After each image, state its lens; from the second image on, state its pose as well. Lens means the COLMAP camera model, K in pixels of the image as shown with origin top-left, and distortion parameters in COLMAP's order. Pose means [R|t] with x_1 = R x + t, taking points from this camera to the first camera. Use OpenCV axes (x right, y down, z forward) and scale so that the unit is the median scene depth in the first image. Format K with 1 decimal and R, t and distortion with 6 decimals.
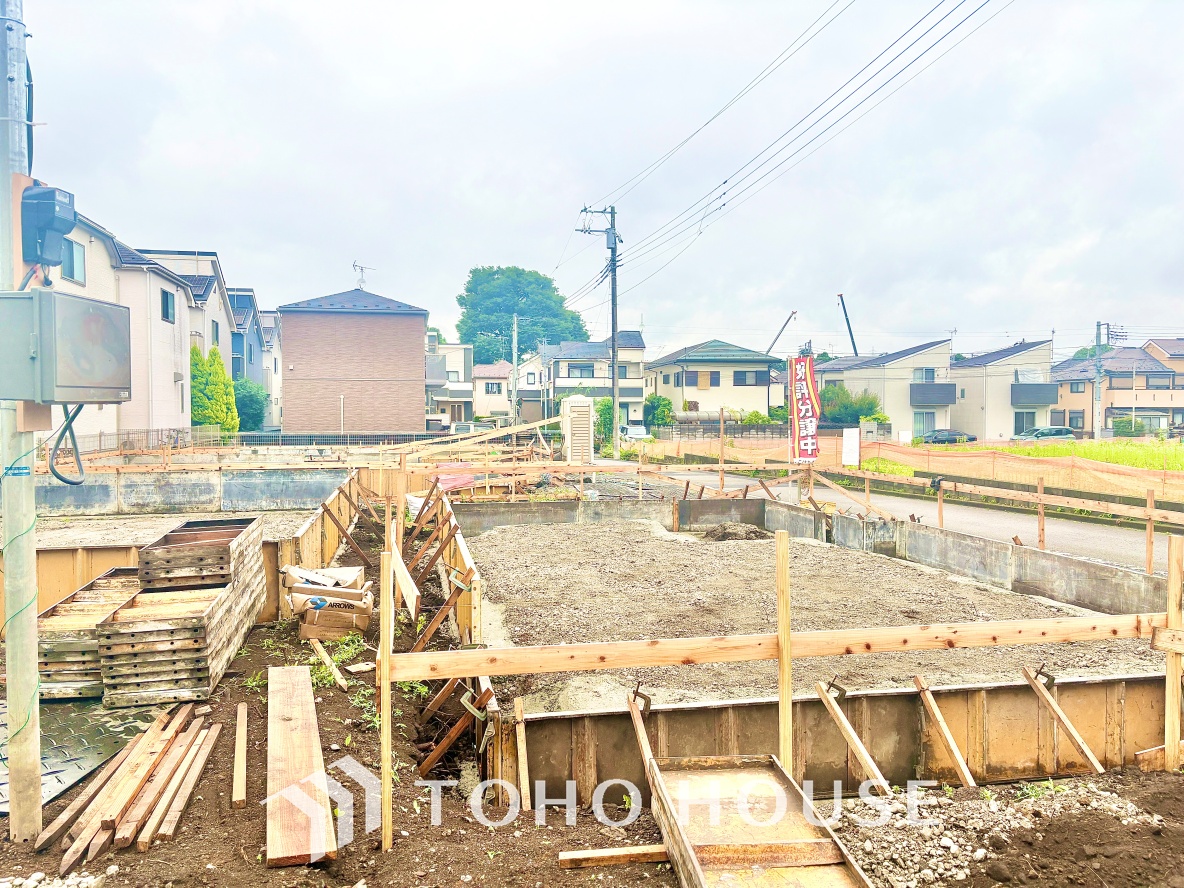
lens RADIAL K [[891.9, 0, 591.9], [0, 891.9, 429.9], [0, 0, 1]] dist [0.047241, -0.054846]
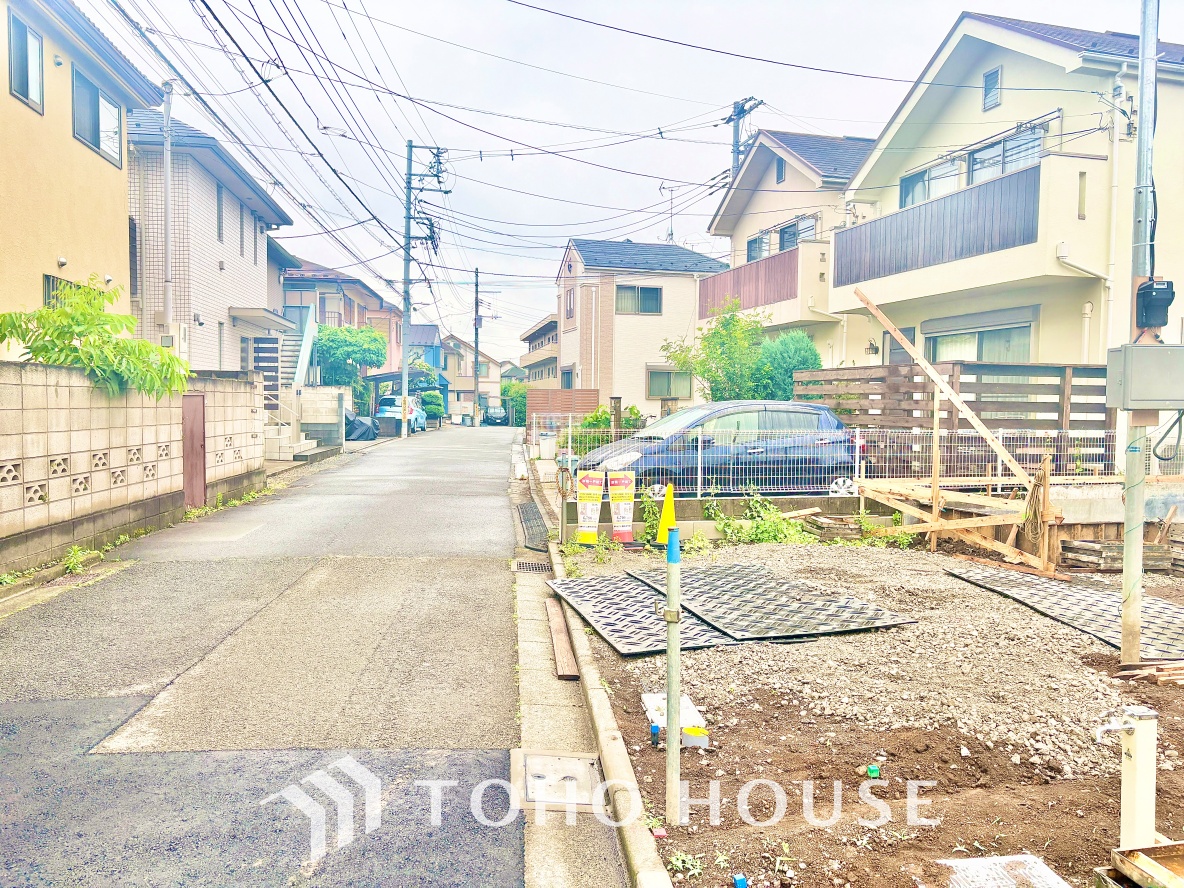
lens RADIAL K [[891.9, 0, 590.5], [0, 891.9, 444.4], [0, 0, 1]] dist [0.047241, -0.054846]
pose [[0.069196, 0.046685, -0.996510, 0.066201], [-0.033163, 0.998460, 0.044474, -0.000406], [0.997052, 0.029970, 0.070638, -0.009834]]
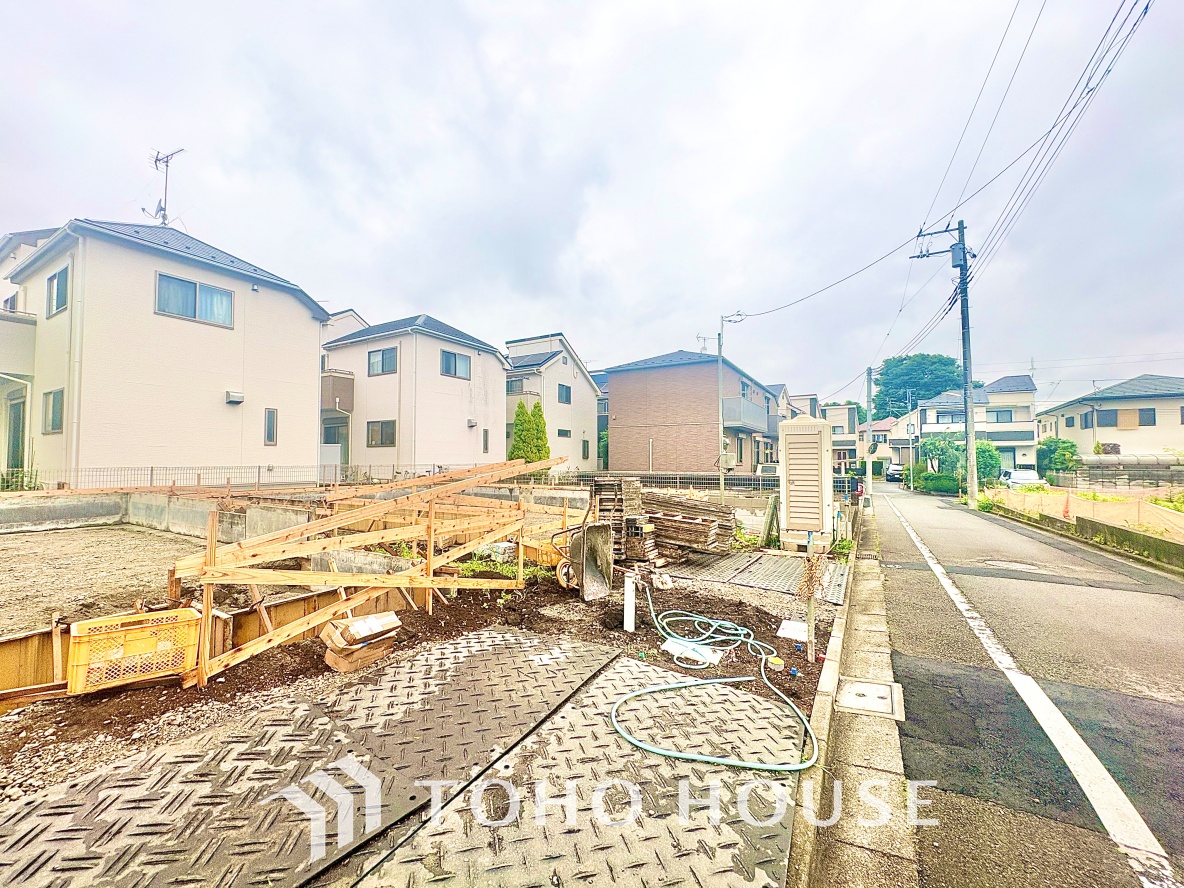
lens RADIAL K [[469.4, 0, 593.0], [0, 469.4, 444.8], [0, 0, 1]] dist [-0.001405, 0.000671]
pose [[0.743626, -0.020107, -0.668293, 0.059003], [-0.015130, 0.998786, -0.046887, -0.001624], [0.668424, 0.044978, 0.742419, 0.431335]]
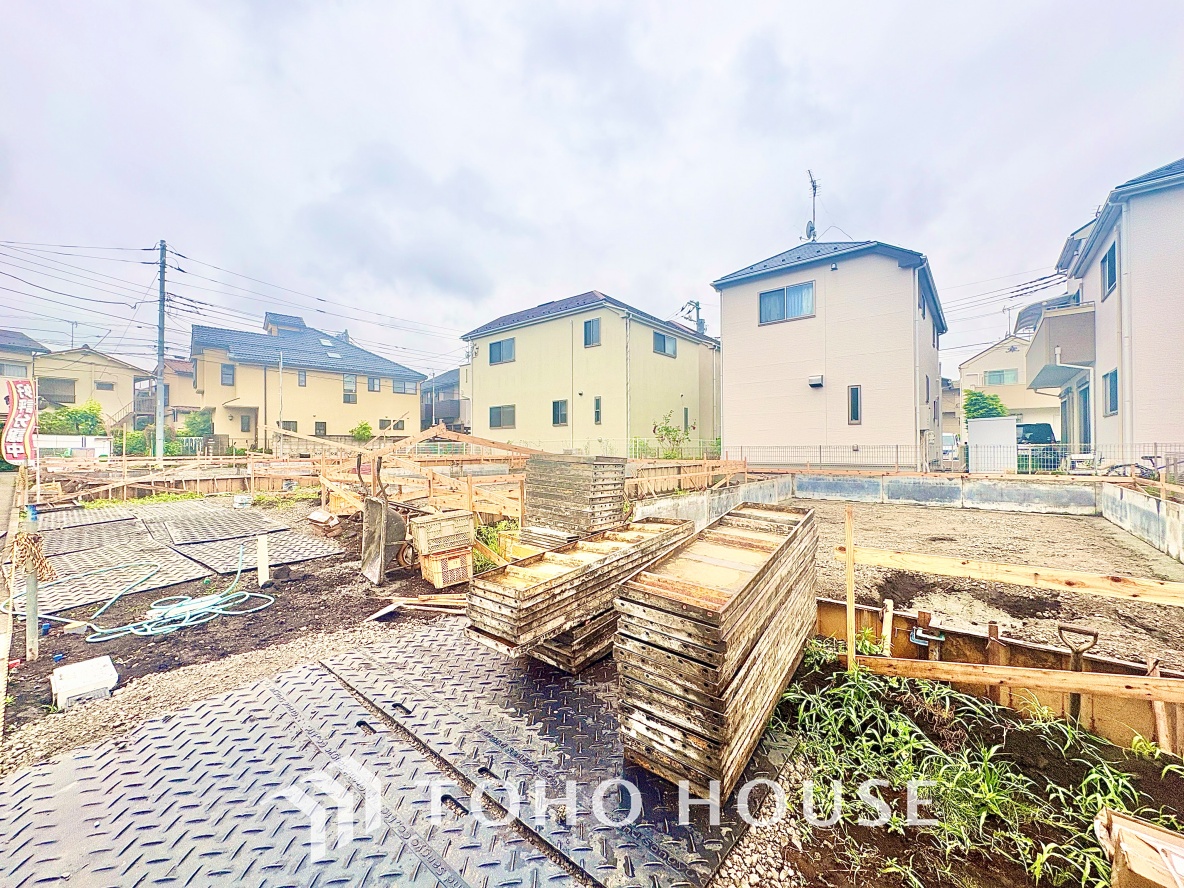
lens RADIAL K [[469.4, 0, 593.1], [0, 469.4, 444.8], [0, 0, 1]] dist [-0.001405, 0.000671]
pose [[-0.780999, 0.003419, -0.624523, 0.009272], [-0.006364, 0.999890, 0.013433, -0.002451], [0.624500, 0.014466, -0.780891, 0.631715]]
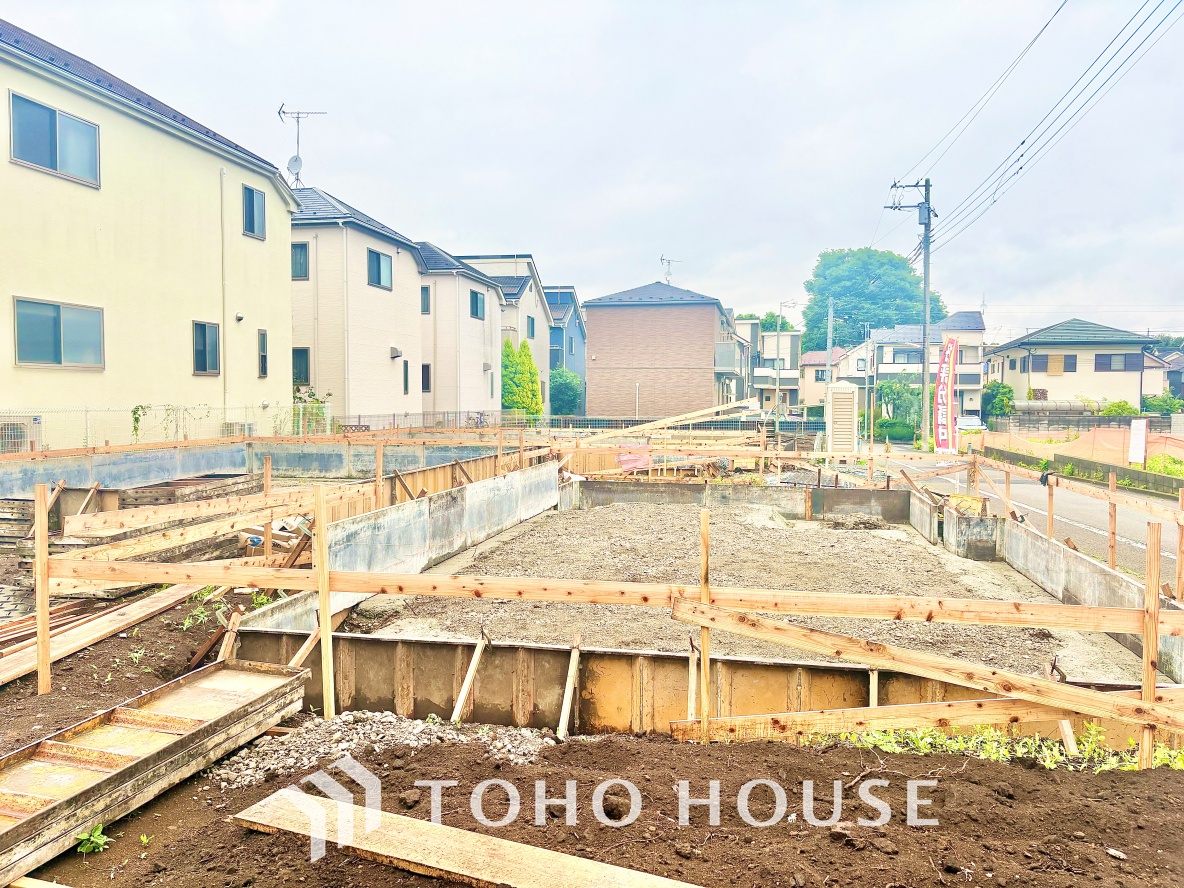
lens RADIAL K [[891.9, 0, 597.2], [0, 891.9, 441.3], [0, 0, 1]] dist [0.047241, -0.054846]
pose [[0.922148, 0.024644, -0.386052, 0.074648], [-0.014777, 0.999484, 0.028506, 0.001144], [0.386555, -0.020582, 0.922037, 0.003025]]
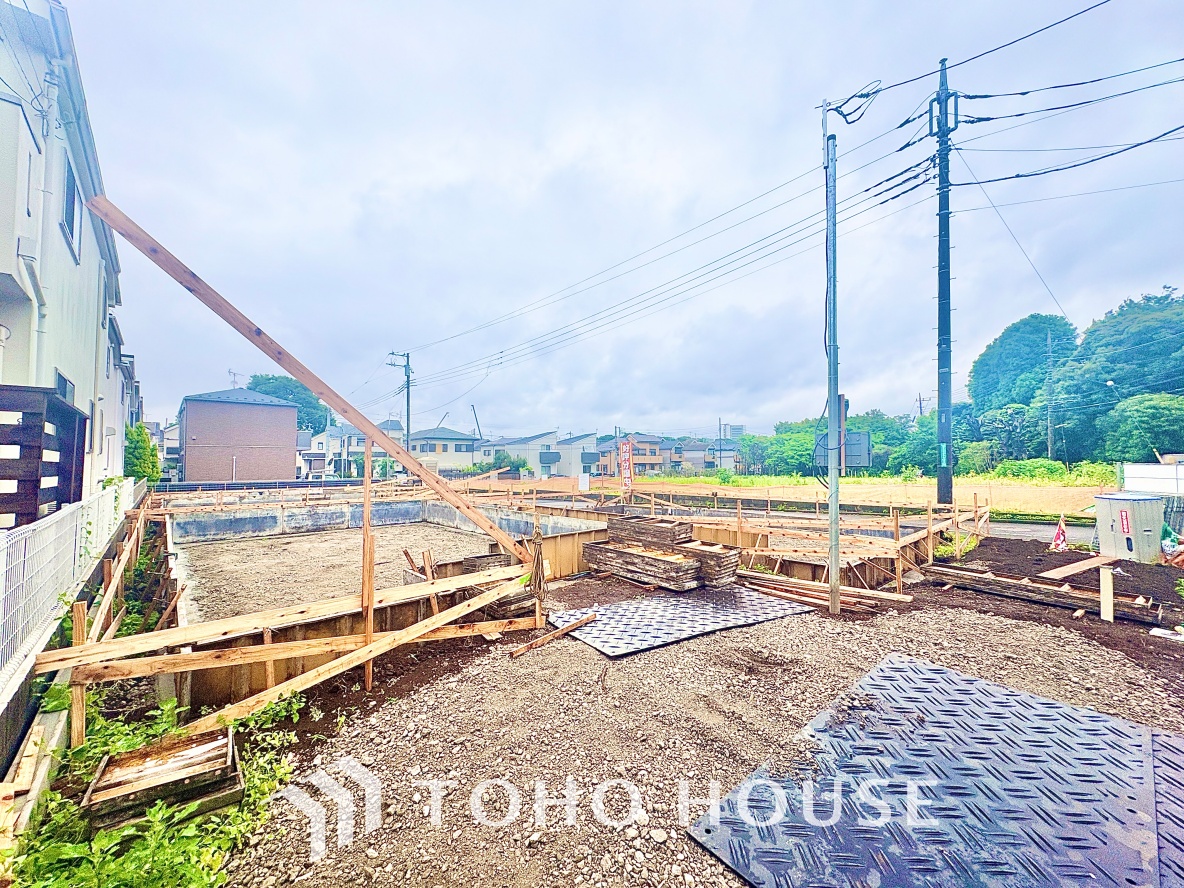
lens RADIAL K [[469.4, 0, 592.3], [0, 469.4, 444.3], [0, 0, 1]] dist [-0.001405, 0.000671]
pose [[0.858160, 0.017978, 0.513068, -0.143176], [0.015611, 0.998011, -0.061081, -0.001294], [-0.513146, 0.060427, 0.856172, 0.004496]]
